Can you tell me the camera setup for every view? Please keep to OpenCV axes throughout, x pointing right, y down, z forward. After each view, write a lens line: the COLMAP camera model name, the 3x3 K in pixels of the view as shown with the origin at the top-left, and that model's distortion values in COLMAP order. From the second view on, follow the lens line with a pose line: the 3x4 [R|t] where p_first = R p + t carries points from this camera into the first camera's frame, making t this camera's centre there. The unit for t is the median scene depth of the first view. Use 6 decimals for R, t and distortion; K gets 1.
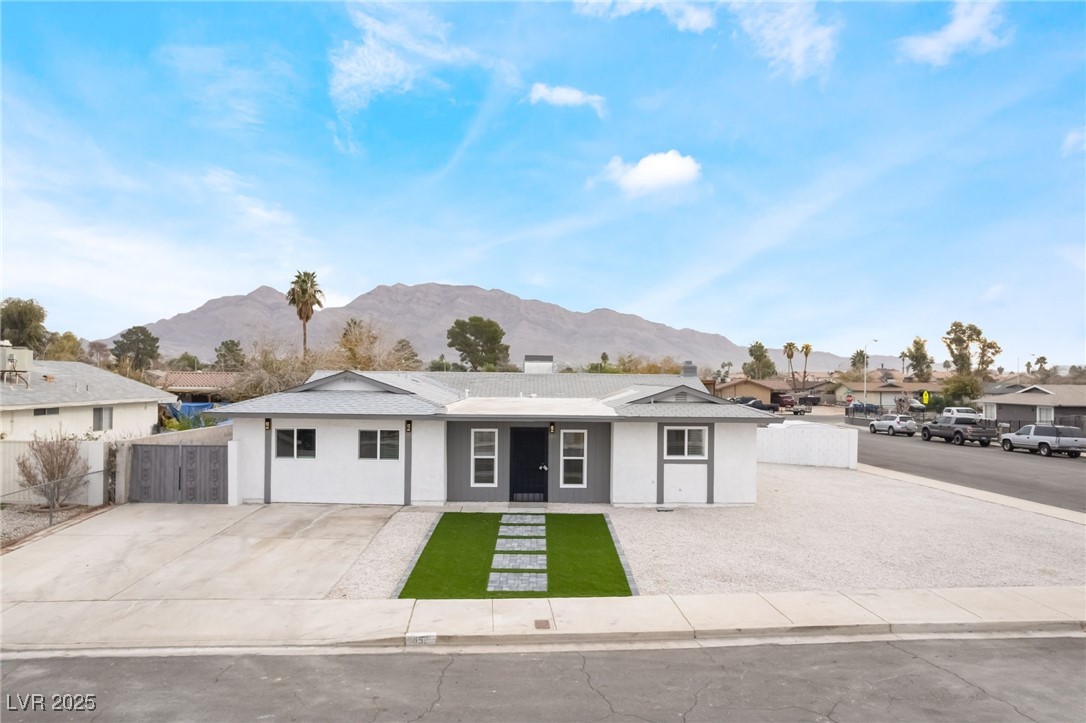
lens RADIAL K [[692.1, 0, 538.7], [0, 692.1, 364.2], [0, 0, 1]] dist [-0.073009, 0.061965]
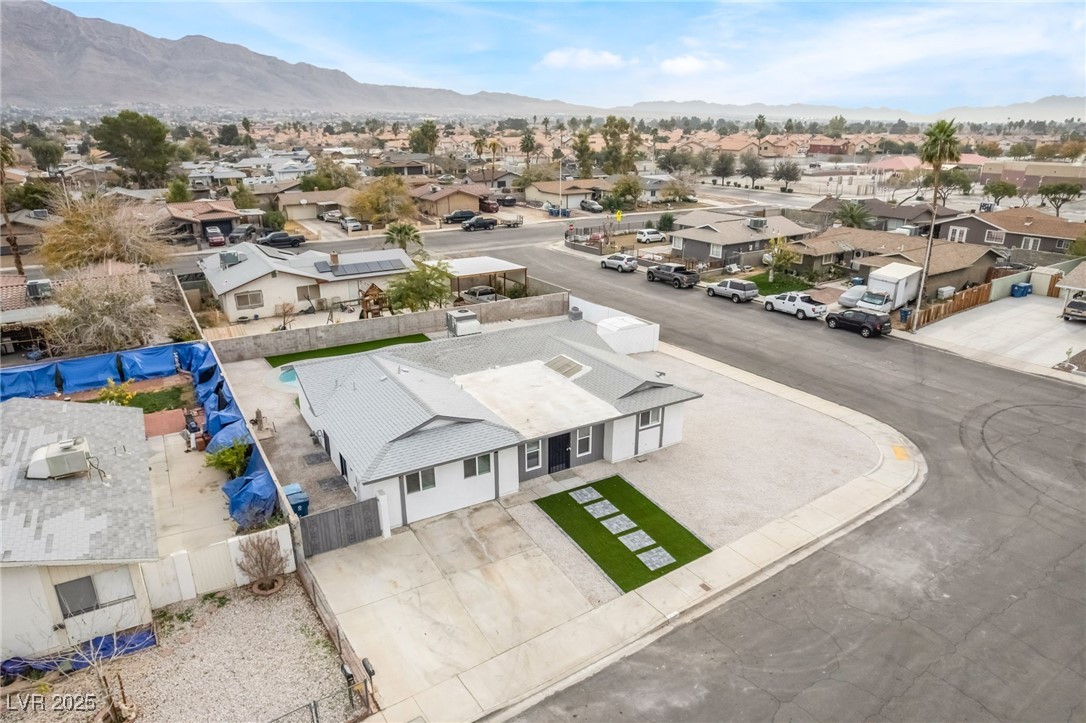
lens RADIAL K [[699.1, 0, 539.3], [0, 699.1, 360.7], [0, 0, 1]] dist [-0.072533, 0.064757]
pose [[0.868087, -0.175395, 0.464395, -0.741346], [0.001906, 0.936672, 0.350204, -0.576717], [-0.496409, -0.303122, 0.813446, -0.145194]]
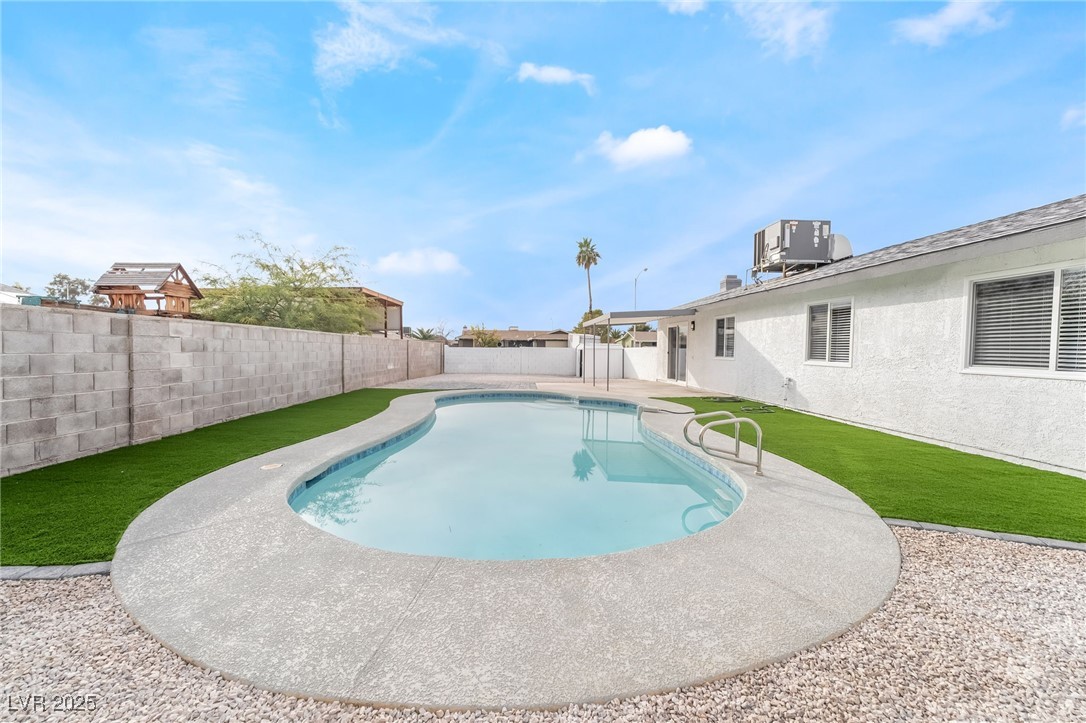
lens RADIAL K [[434.9, 0, 543.0], [0, 434.9, 361.5], [0, 0, 1]] dist [-0.001748, -0.000116]
pose [[-0.044919, -0.040778, 0.998158, -0.584622], [-0.027574, 0.998836, 0.039565, 0.157831], [-0.998610, -0.025746, -0.045991, 1.964027]]
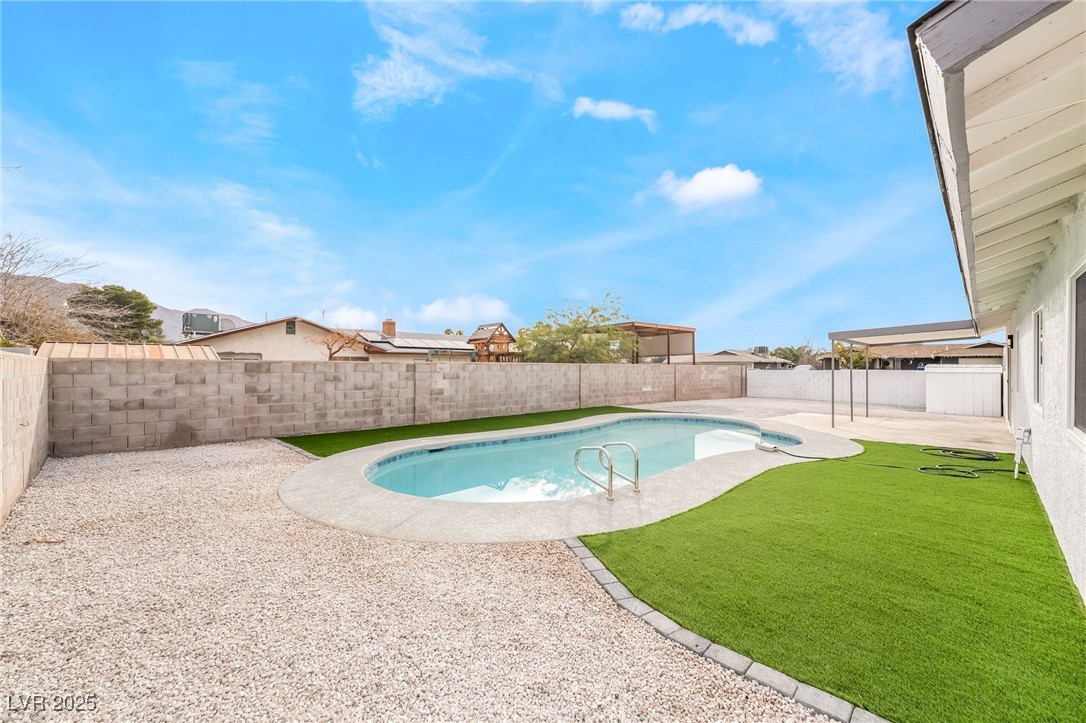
lens RADIAL K [[434.9, 0, 543.0], [0, 434.9, 361.5], [0, 0, 1]] dist [-0.001748, -0.000116]
pose [[0.724426, -0.003771, 0.689342, -0.572140], [-0.005838, 0.999916, 0.011605, 0.138610], [-0.689328, -0.012431, 0.724343, 1.687295]]
